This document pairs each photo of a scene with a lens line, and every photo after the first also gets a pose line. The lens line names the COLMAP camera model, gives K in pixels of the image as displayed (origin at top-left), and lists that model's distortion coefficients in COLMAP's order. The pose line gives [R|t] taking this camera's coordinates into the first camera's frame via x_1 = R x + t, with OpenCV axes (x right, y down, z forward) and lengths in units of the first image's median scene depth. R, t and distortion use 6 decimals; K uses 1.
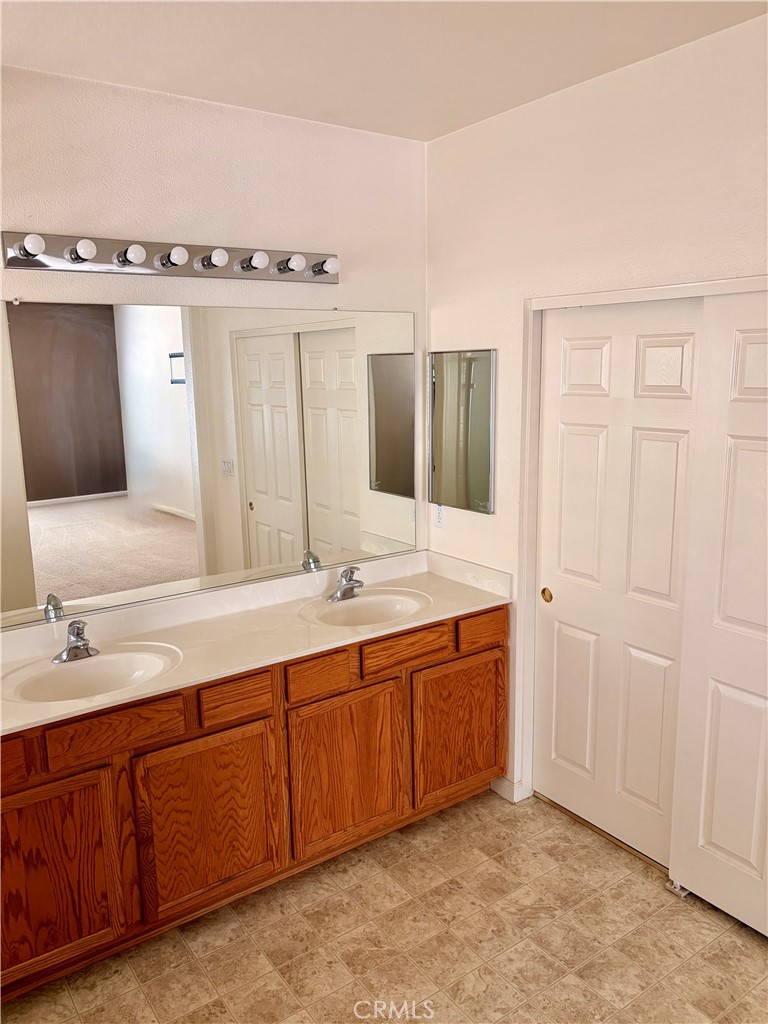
lens RADIAL K [[776.3, 0, 381.0], [0, 776.3, 516.6], [0, 0, 1]] dist [0.052464, -0.038619]
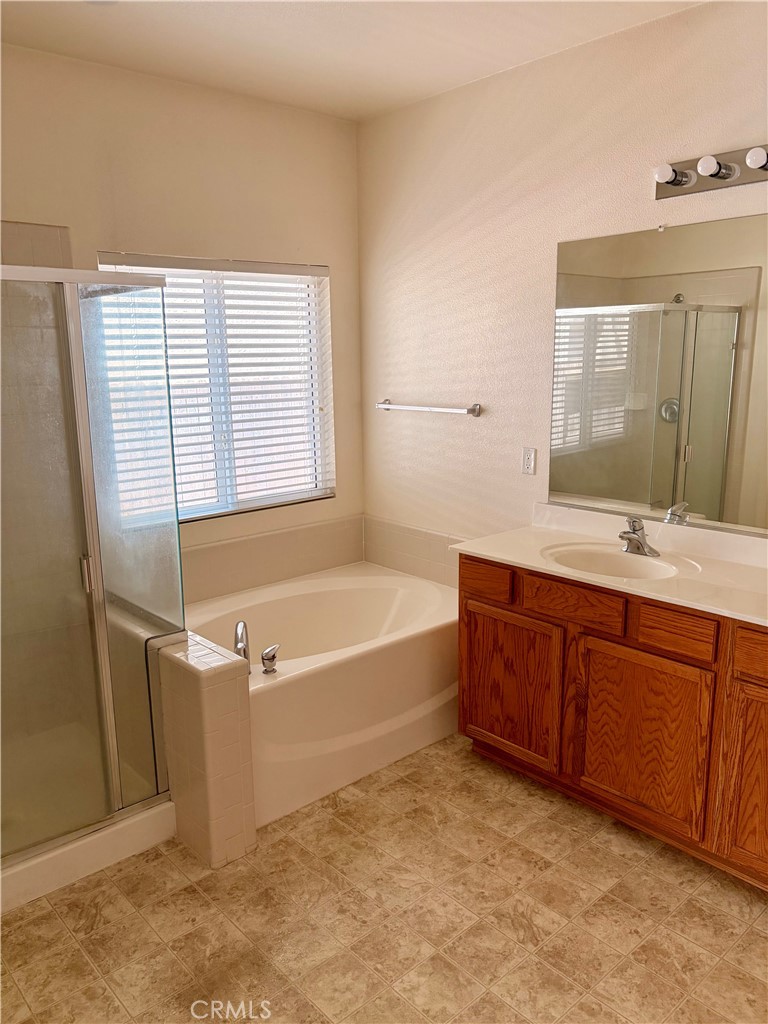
lens RADIAL K [[776.3, 0, 381.0], [0, 776.3, 519.0], [0, 0, 1]] dist [0.052464, -0.038619]
pose [[0.117028, 0.219260, -0.968622, 0.676190], [-0.177686, 0.964209, 0.196794, -0.021102], [0.977104, 0.149081, 0.151799, 0.497660]]
